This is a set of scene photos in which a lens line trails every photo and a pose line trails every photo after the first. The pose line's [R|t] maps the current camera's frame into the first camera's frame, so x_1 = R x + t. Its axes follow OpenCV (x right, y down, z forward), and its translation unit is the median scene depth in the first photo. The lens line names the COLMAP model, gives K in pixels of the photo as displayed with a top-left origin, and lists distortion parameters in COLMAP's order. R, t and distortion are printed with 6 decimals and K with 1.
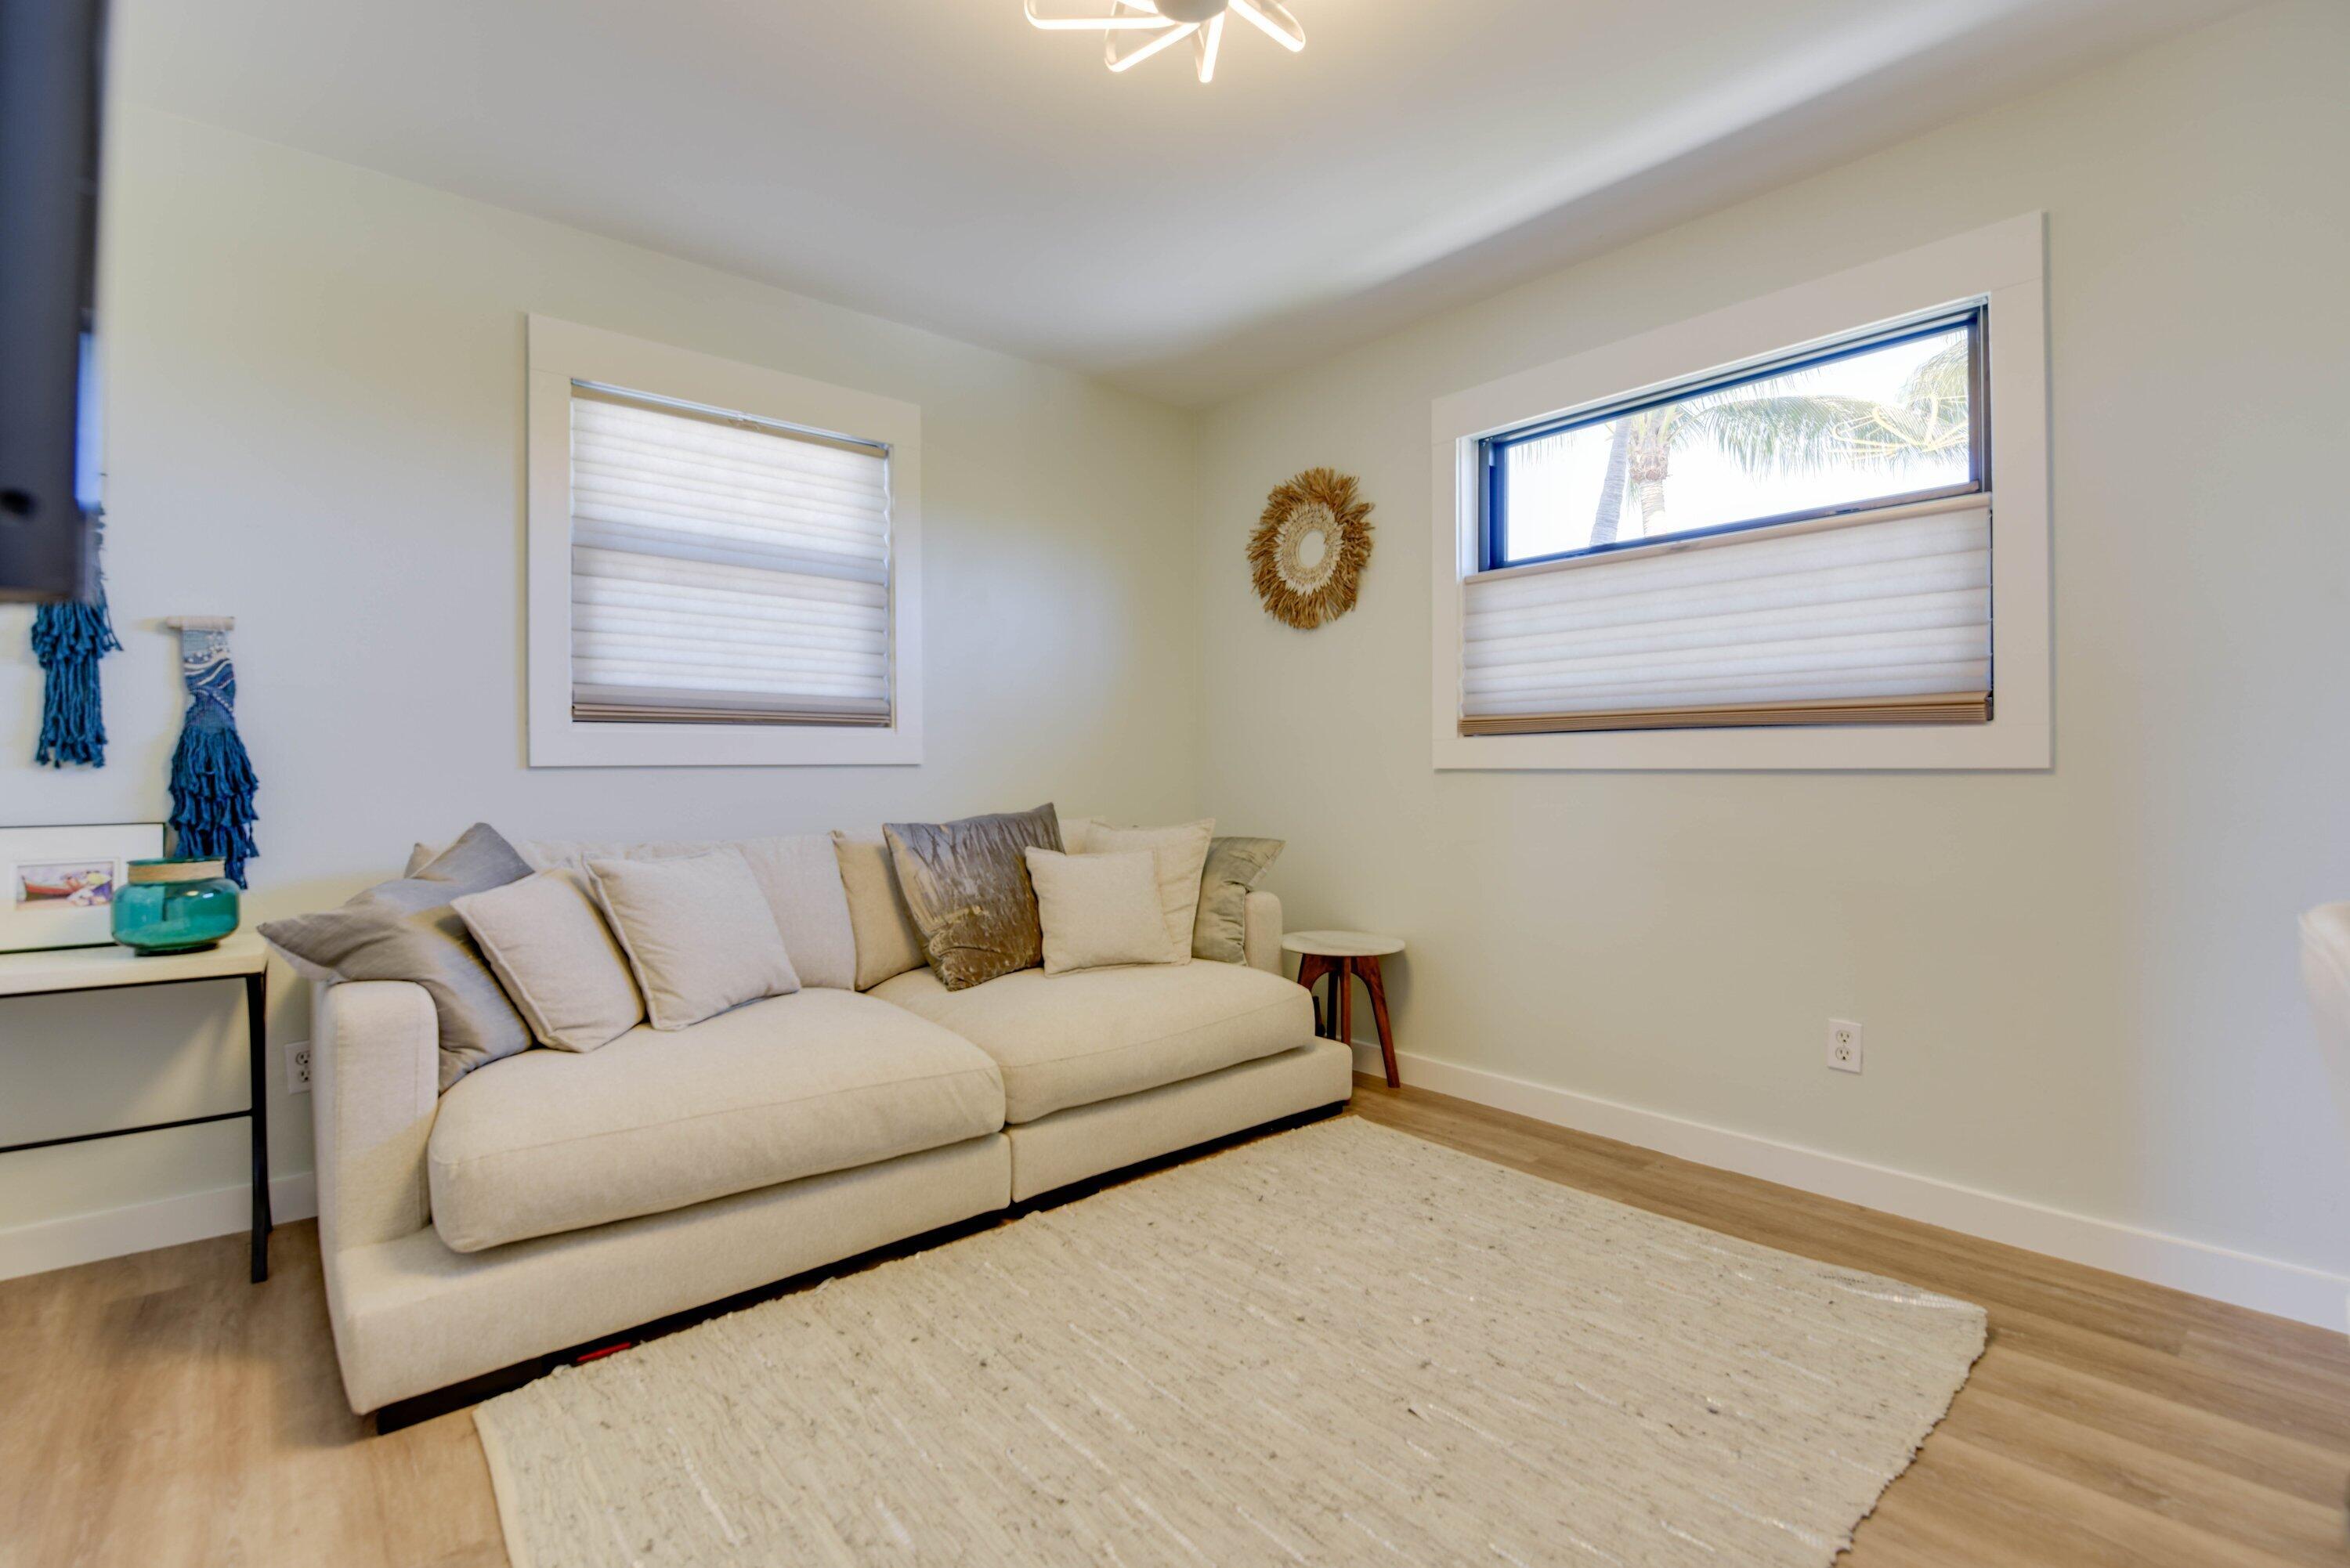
lens RADIAL K [[1041.5, 0, 1196.4], [0, 1041.5, 773.1], [0, 0, 1]] dist [-0.010230, -0.005234]
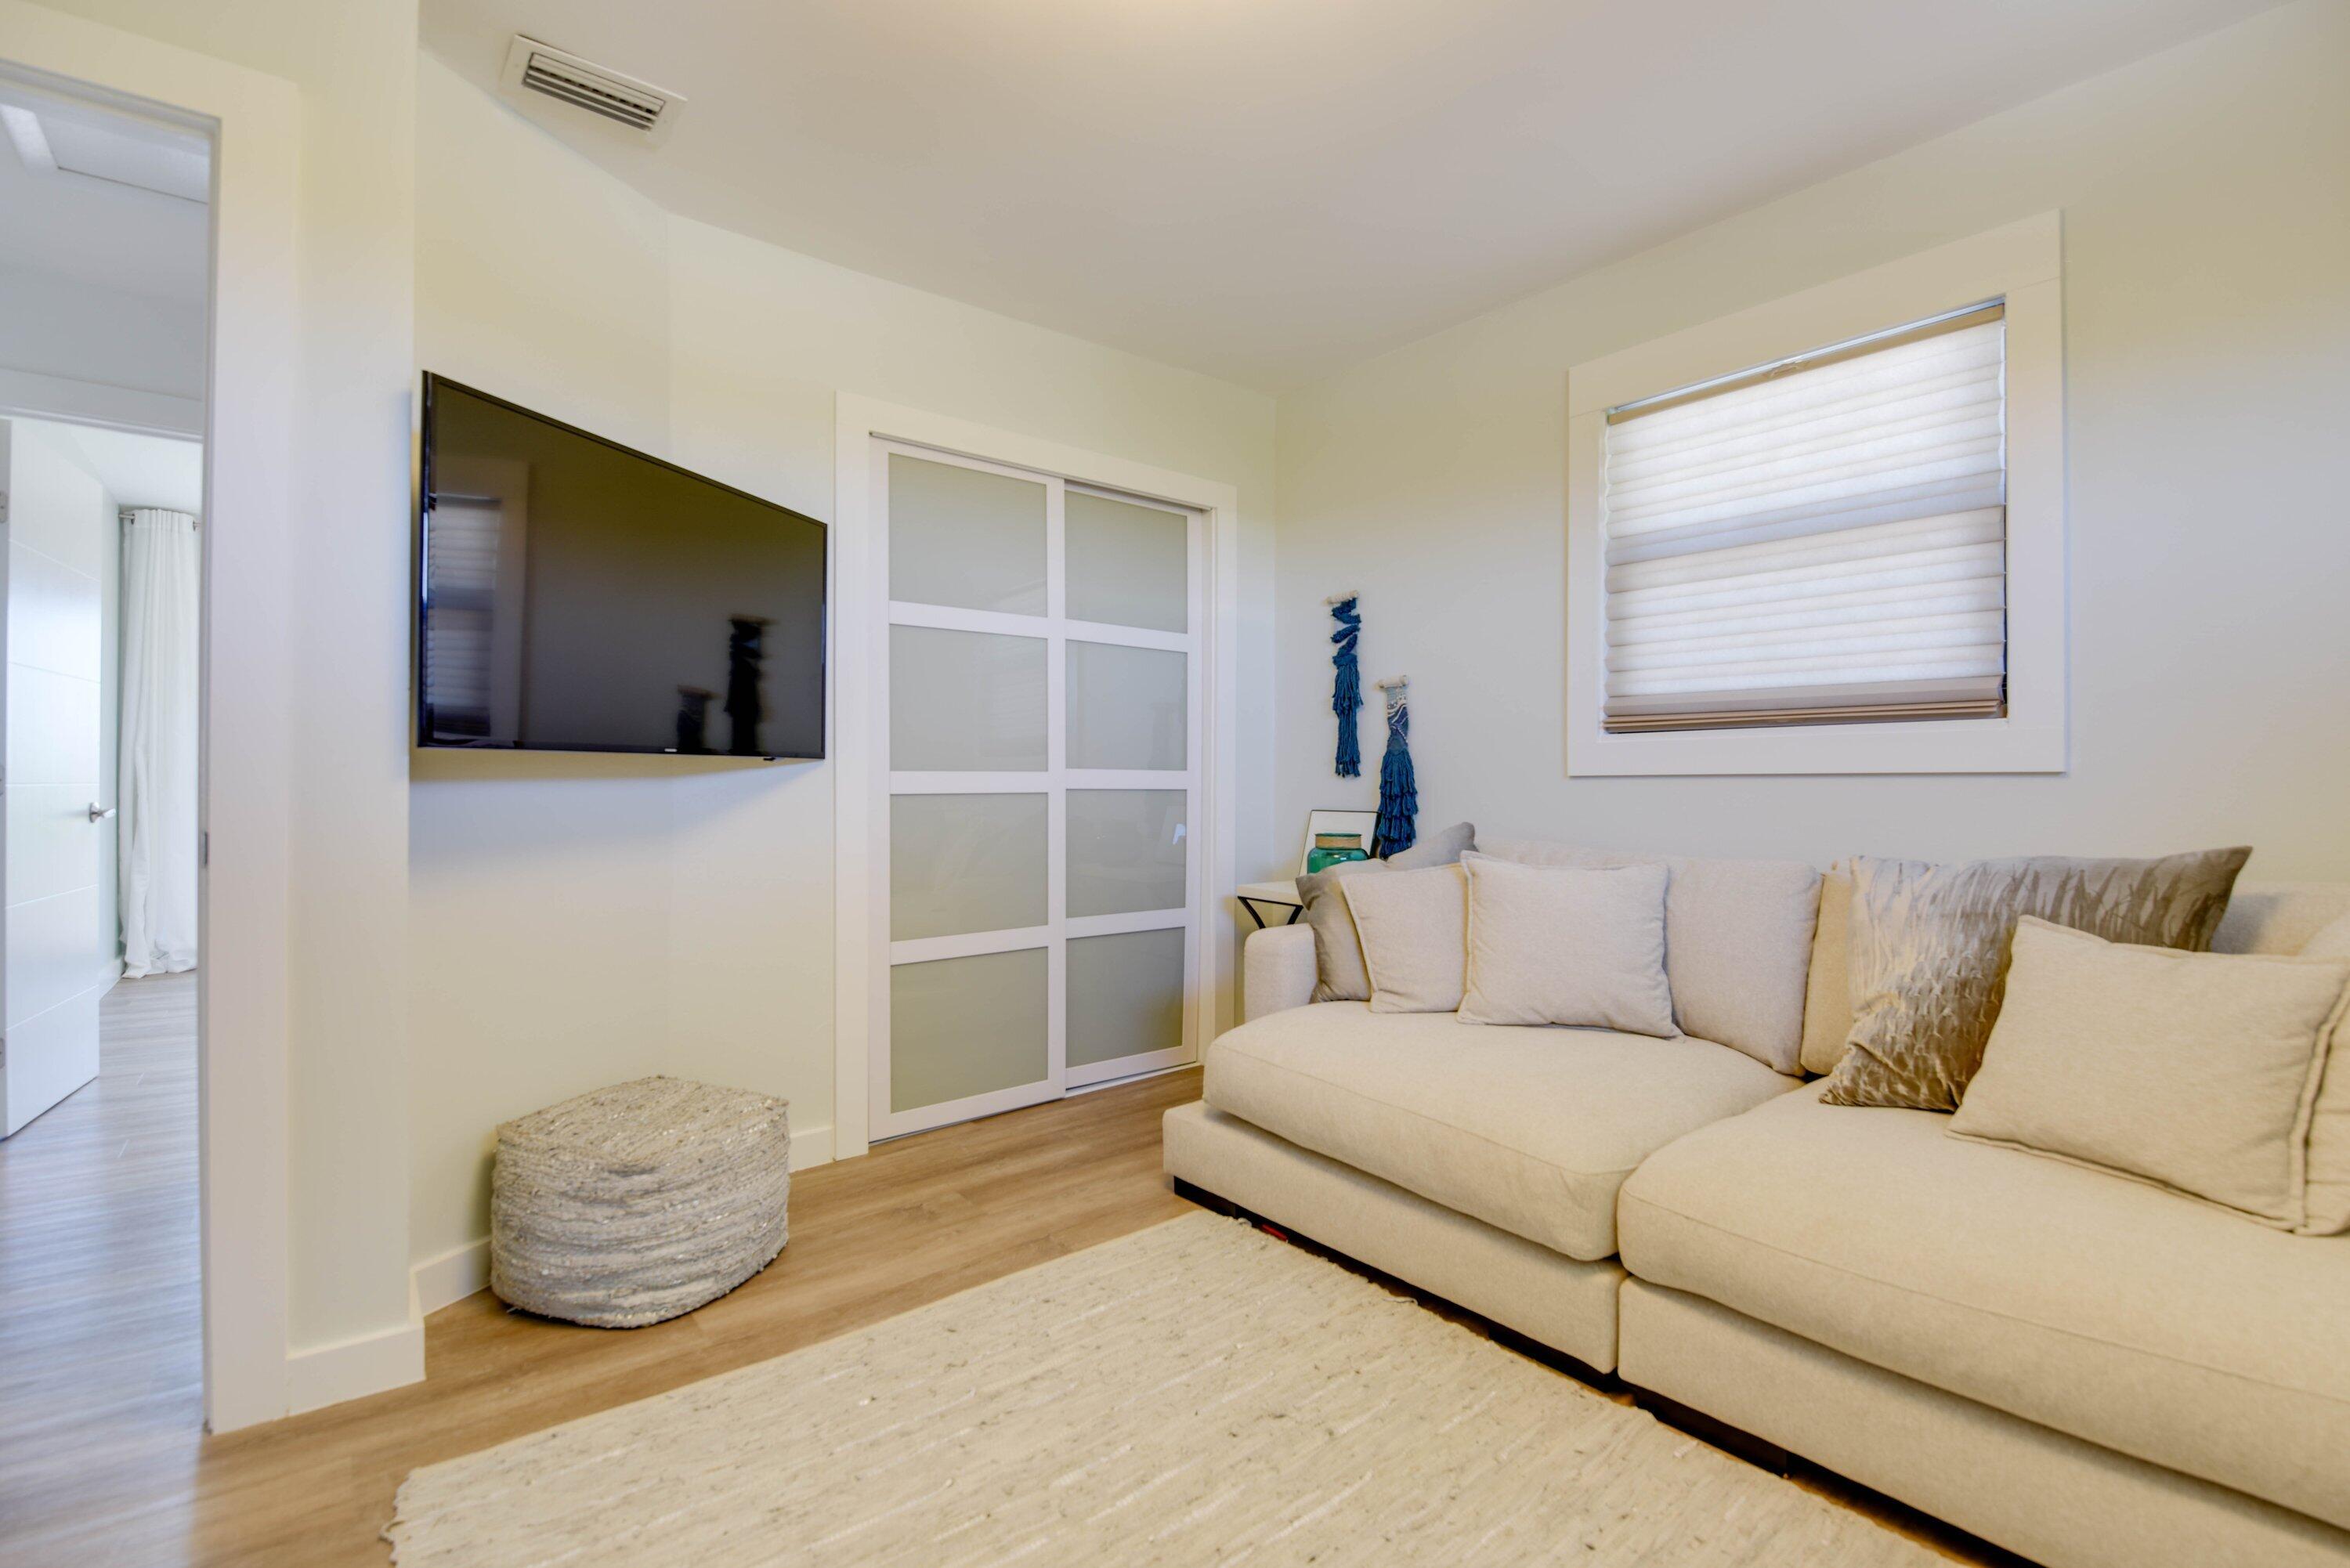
lens RADIAL K [[1041.5, 0, 1194.8], [0, 1041.5, 780.9], [0, 0, 1]] dist [-0.010230, -0.005234]
pose [[-0.027255, 0.007873, -0.999598, 0.464912], [-0.002790, 0.999964, 0.007952, -0.008533], [0.999625, 0.003006, -0.027232, 0.600653]]
